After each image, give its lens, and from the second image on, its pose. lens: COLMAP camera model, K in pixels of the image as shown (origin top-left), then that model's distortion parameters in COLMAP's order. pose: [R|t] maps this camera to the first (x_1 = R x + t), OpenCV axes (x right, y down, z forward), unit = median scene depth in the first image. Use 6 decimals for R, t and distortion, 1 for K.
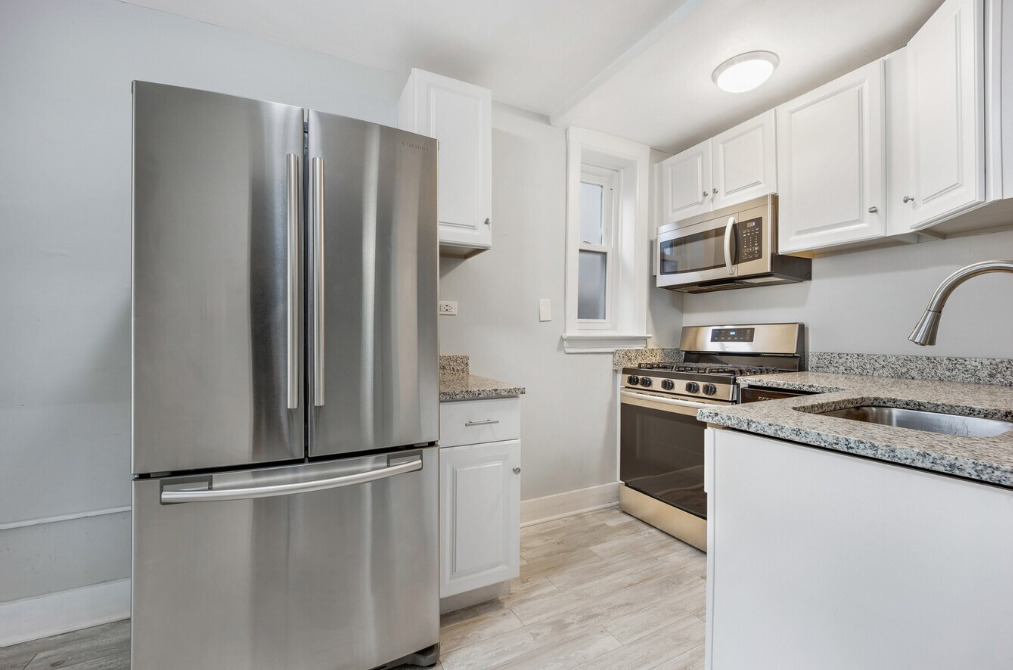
lens RADIAL K [[423.0, 0, 505.8], [0, 423.0, 364.9], [0, 0, 1]] dist [-0.013632, -0.000032]
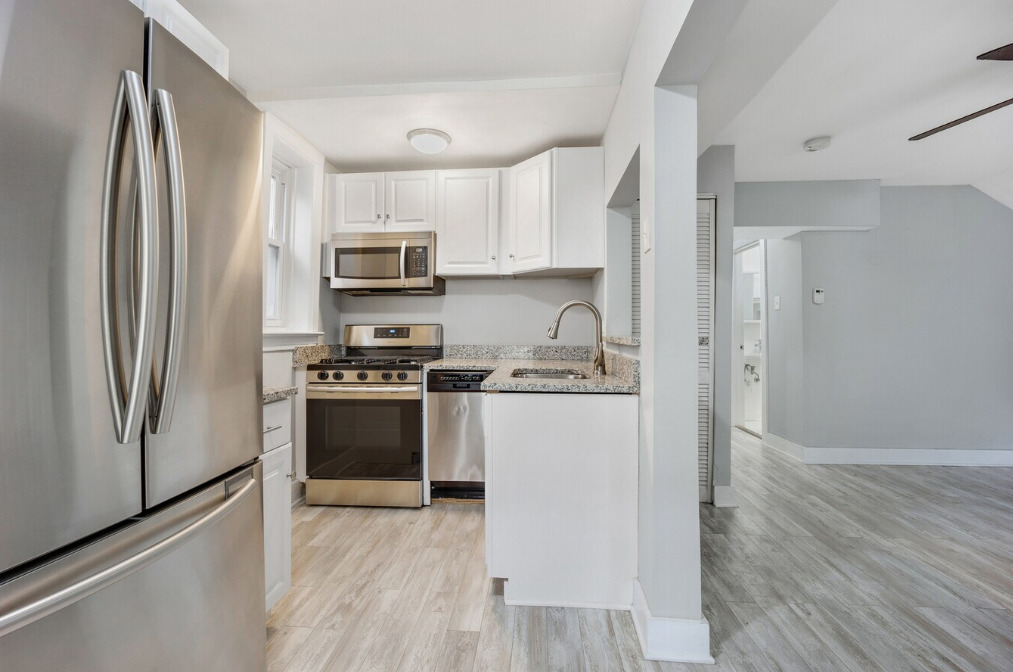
lens RADIAL K [[423.0, 0, 505.8], [0, 423.0, 365.9], [0, 0, 1]] dist [-0.013632, -0.000032]
pose [[0.519061, -0.064032, 0.852336, -0.425116], [0.054957, 0.997627, 0.041479, -0.007414], [-0.852969, 0.025312, 0.521348, 0.072639]]
